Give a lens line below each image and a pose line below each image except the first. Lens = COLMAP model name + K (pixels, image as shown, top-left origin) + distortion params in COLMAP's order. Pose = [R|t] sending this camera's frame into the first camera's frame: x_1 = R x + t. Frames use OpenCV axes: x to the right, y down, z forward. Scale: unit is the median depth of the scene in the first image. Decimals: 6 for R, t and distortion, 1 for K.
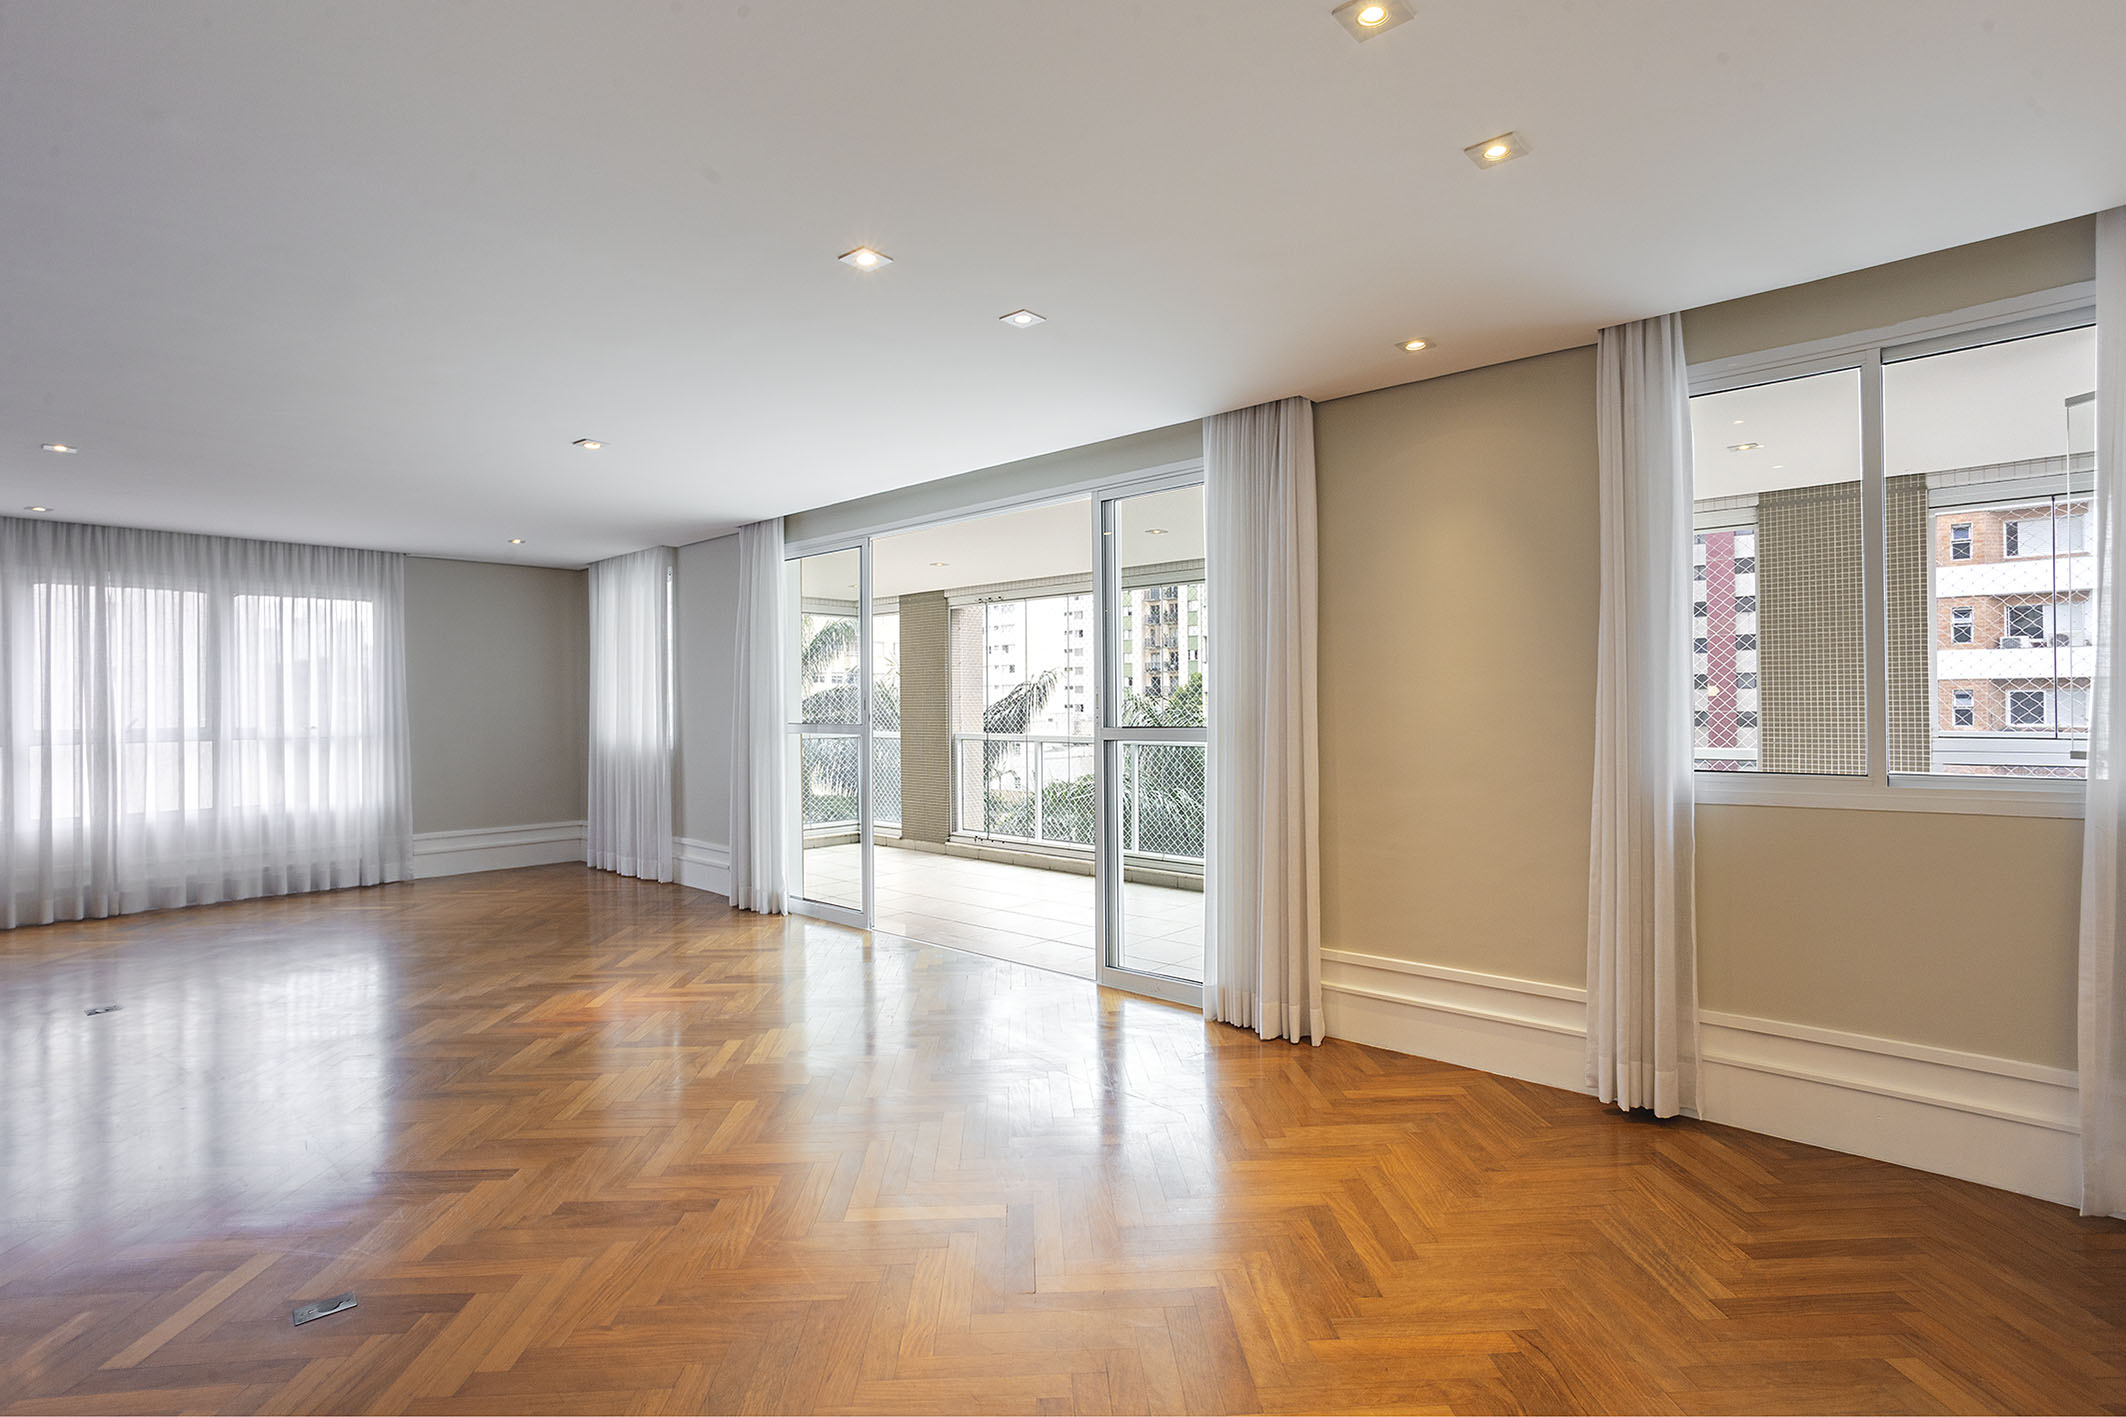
lens RADIAL K [[1022.8, 0, 1072.3], [0, 1022.8, 700.8], [0, 0, 1]] dist [-0.056180, 0.032000]
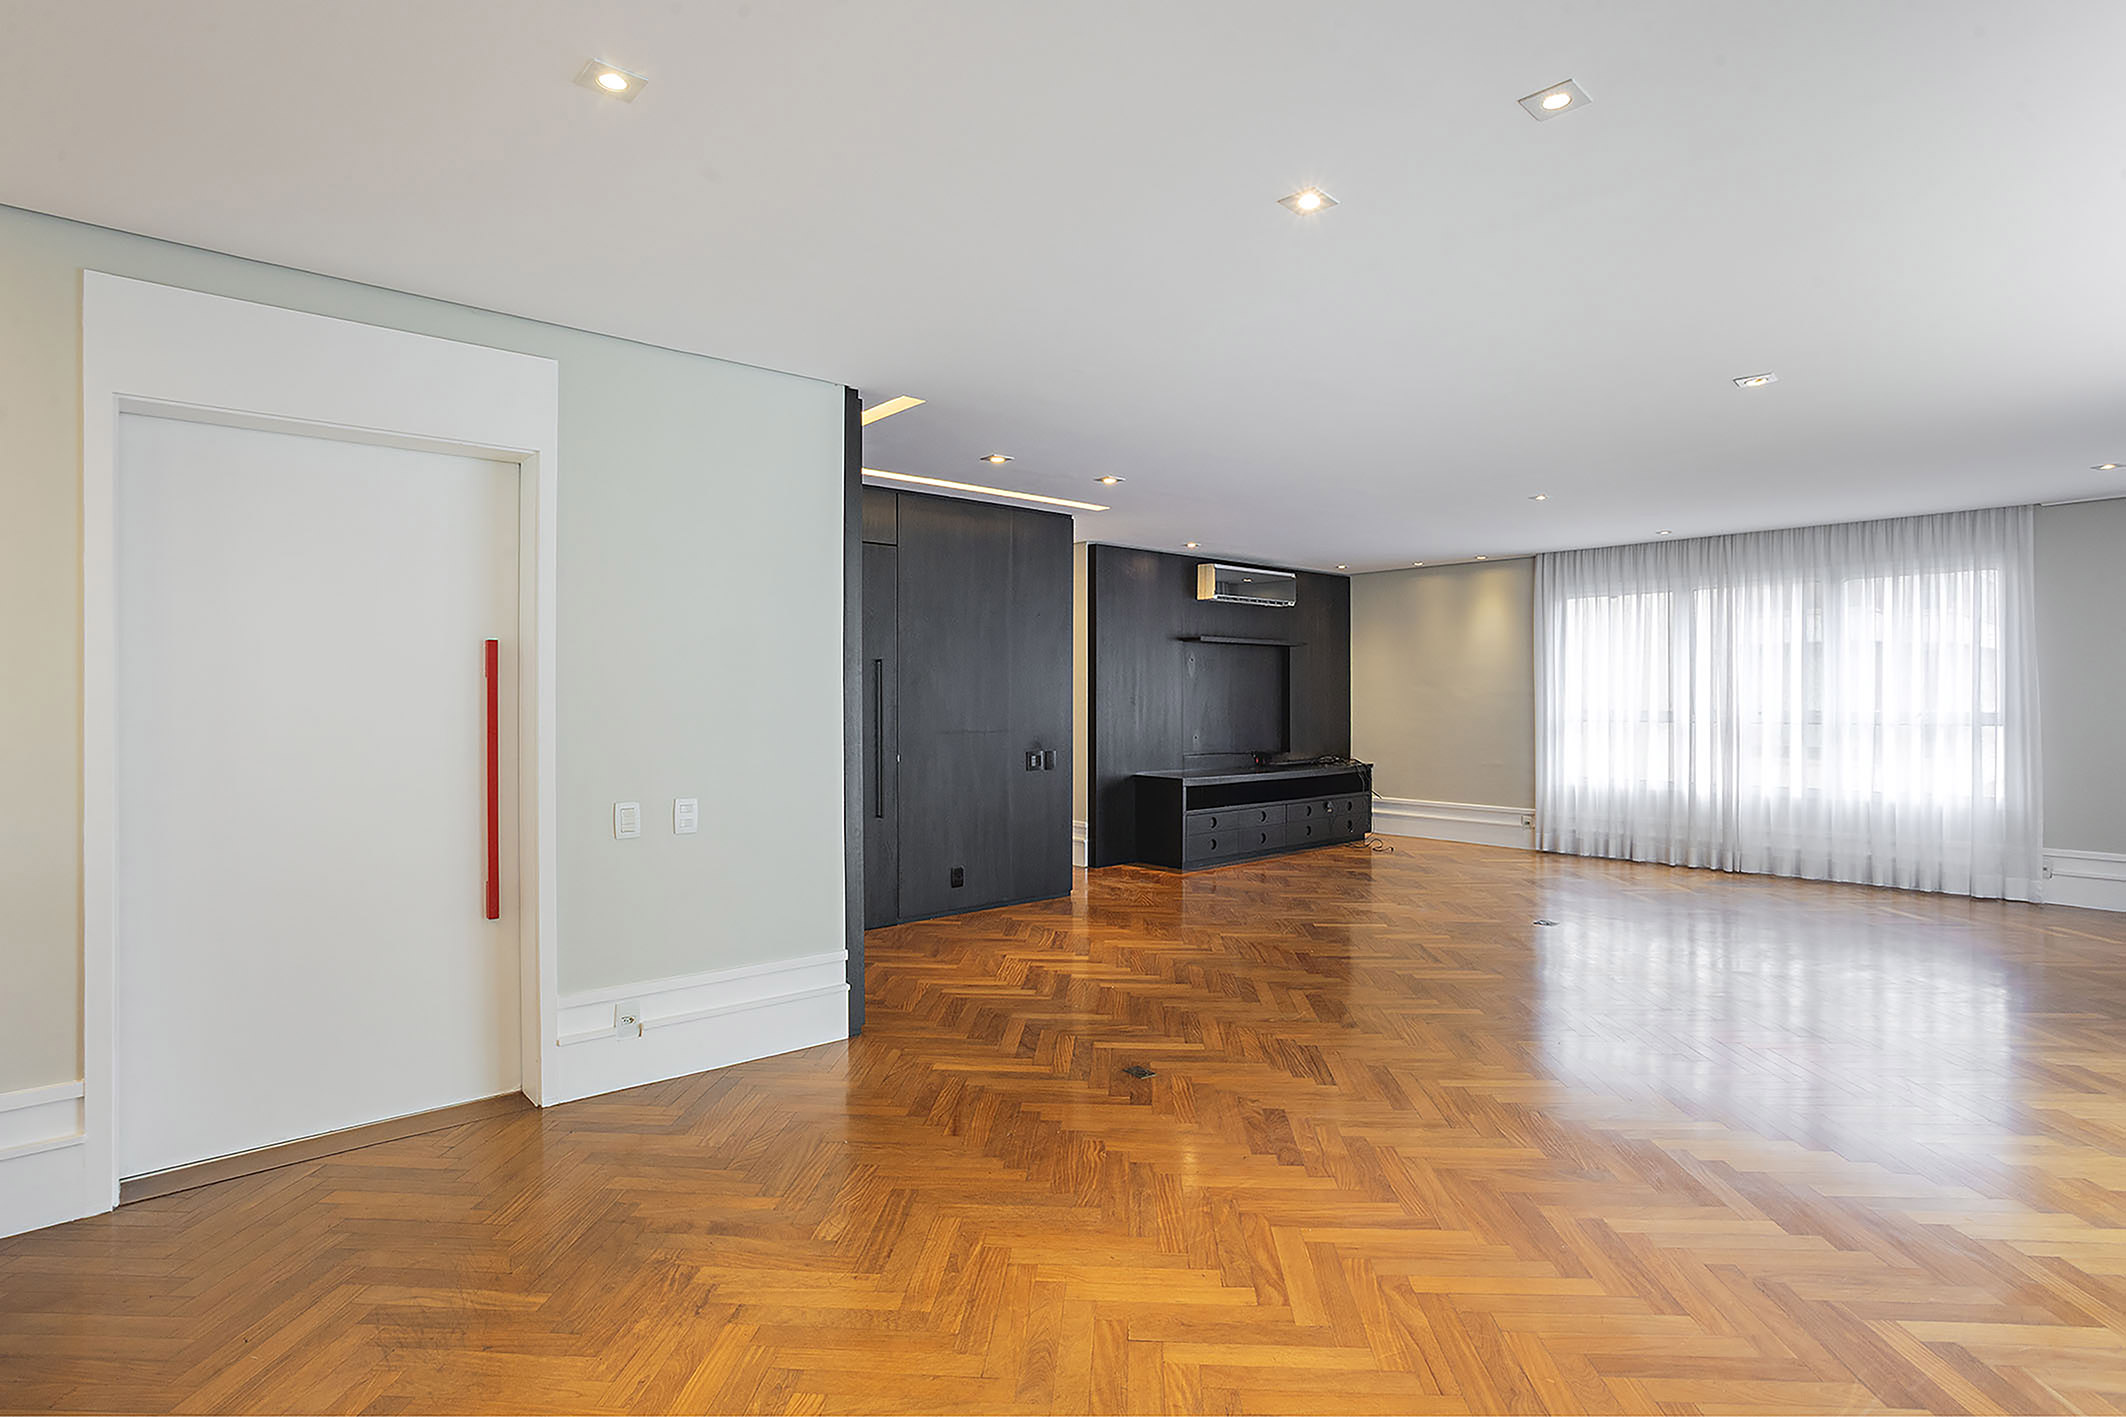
lens RADIAL K [[1064.0, 0, 1068.3], [0, 1064.0, 701.8], [0, 0, 1]] dist [-0.066805, 0.040438]
pose [[-0.109718, 0.013252, -0.993874, 0.295978], [0.005354, 0.999904, 0.012741, -0.000243], [0.993948, -0.003924, -0.109779, 0.346399]]
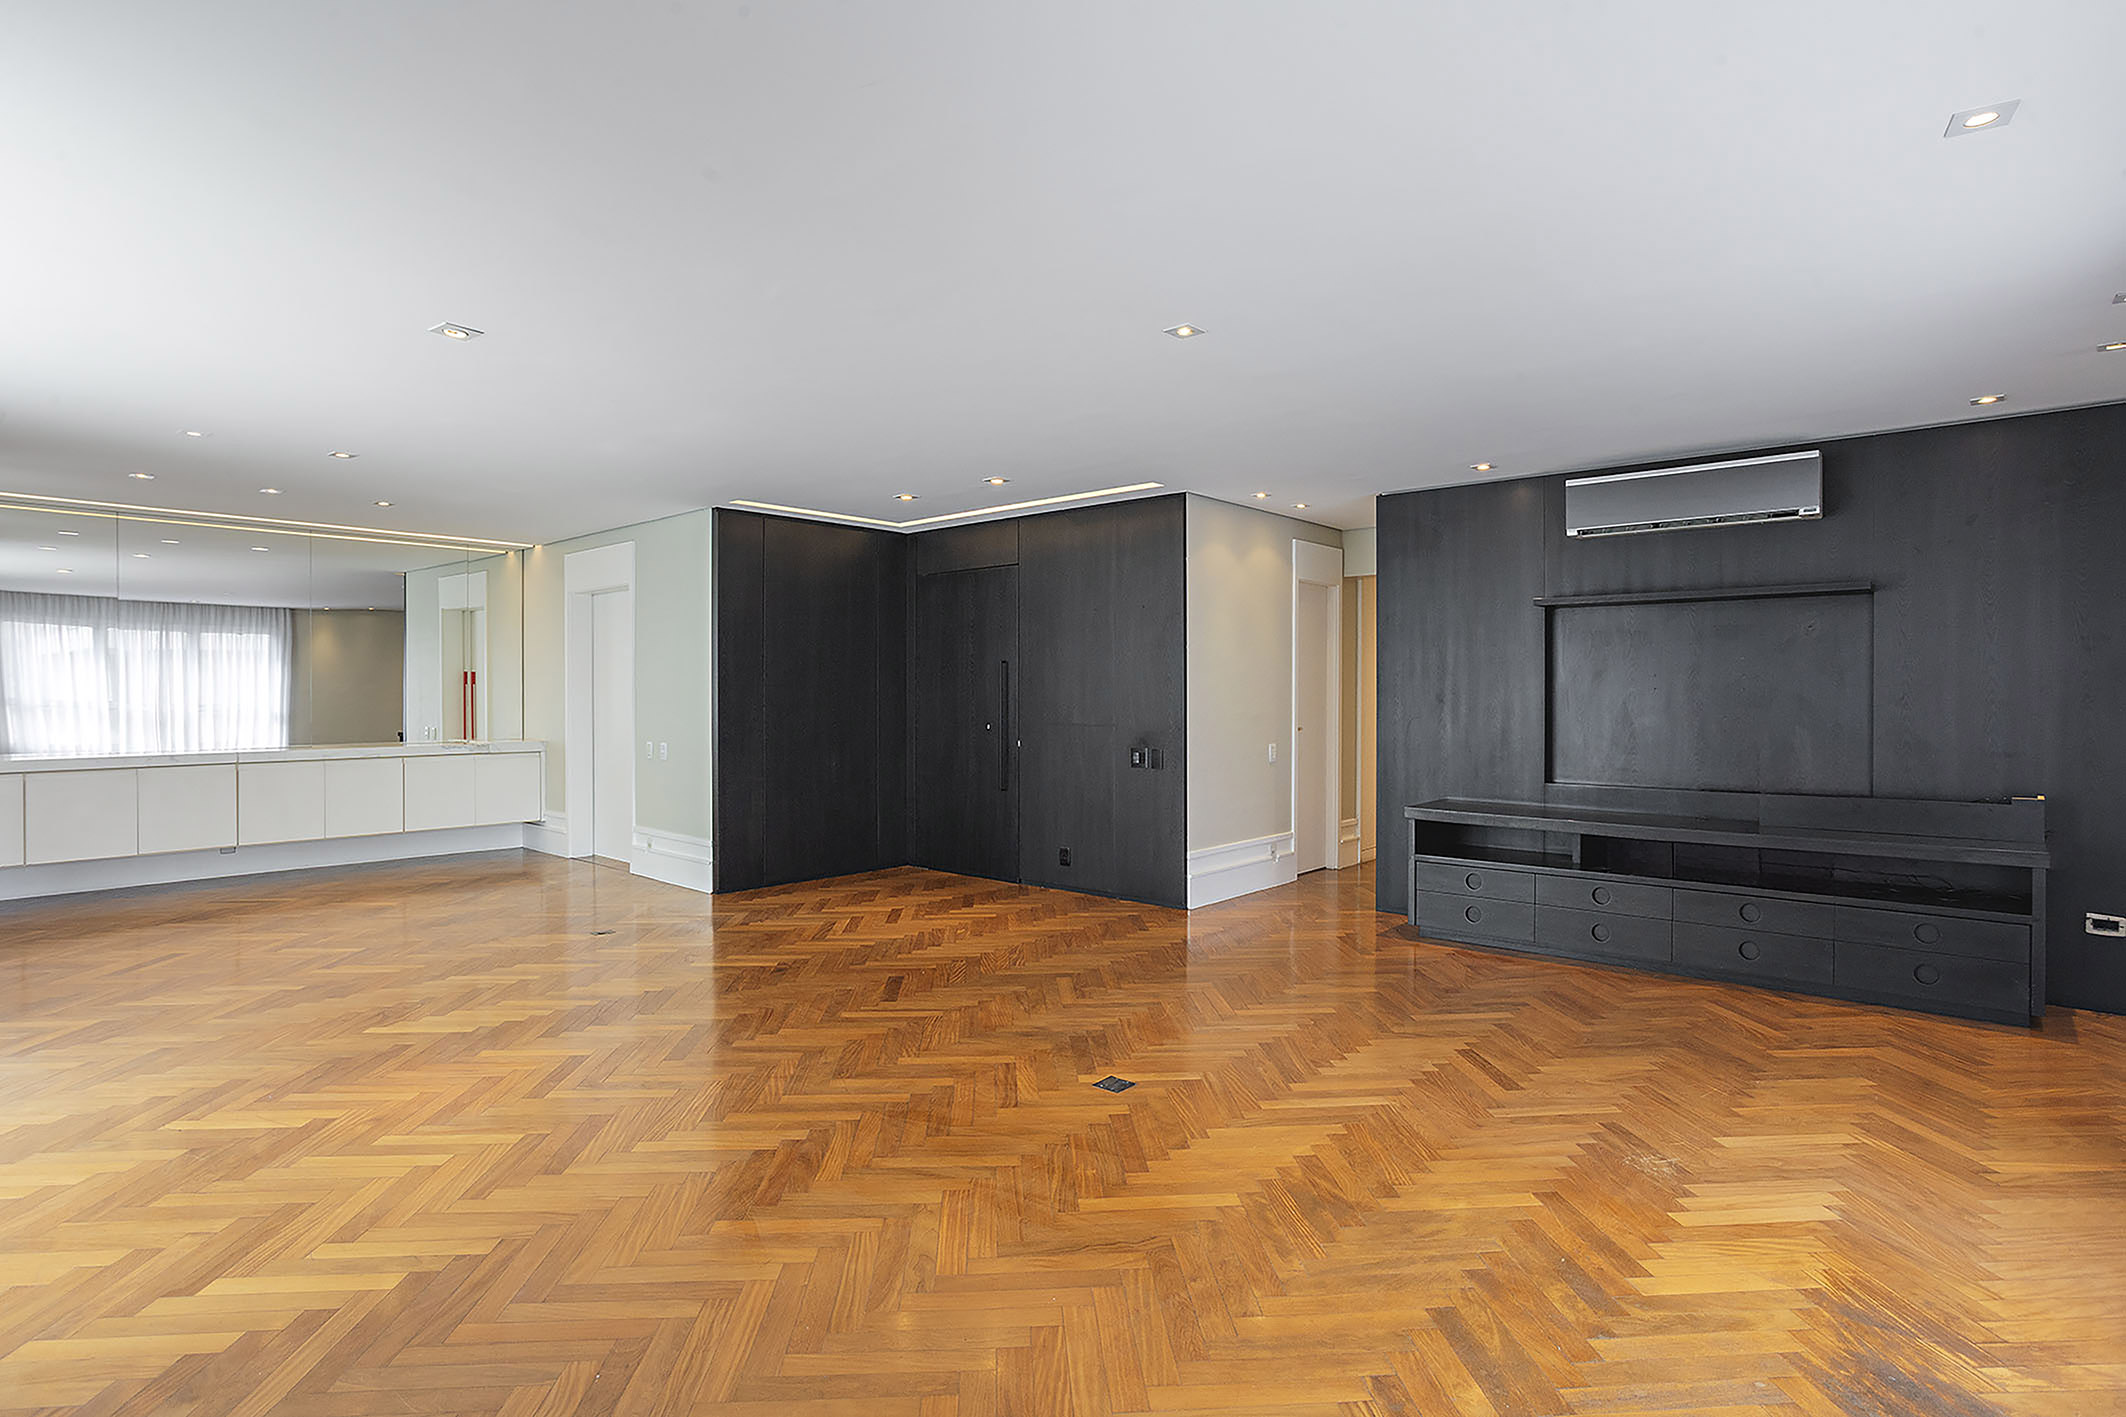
lens RADIAL K [[1064.0, 0, 1068.3], [0, 1064.0, 701.8], [0, 0, 1]] dist [-0.066805, 0.040438]
pose [[-0.999791, 0.006106, -0.019496, -0.602538], [0.006105, 0.999981, 0.000073, 0.016252], [0.019496, -0.000046, -0.999810, 1.163474]]
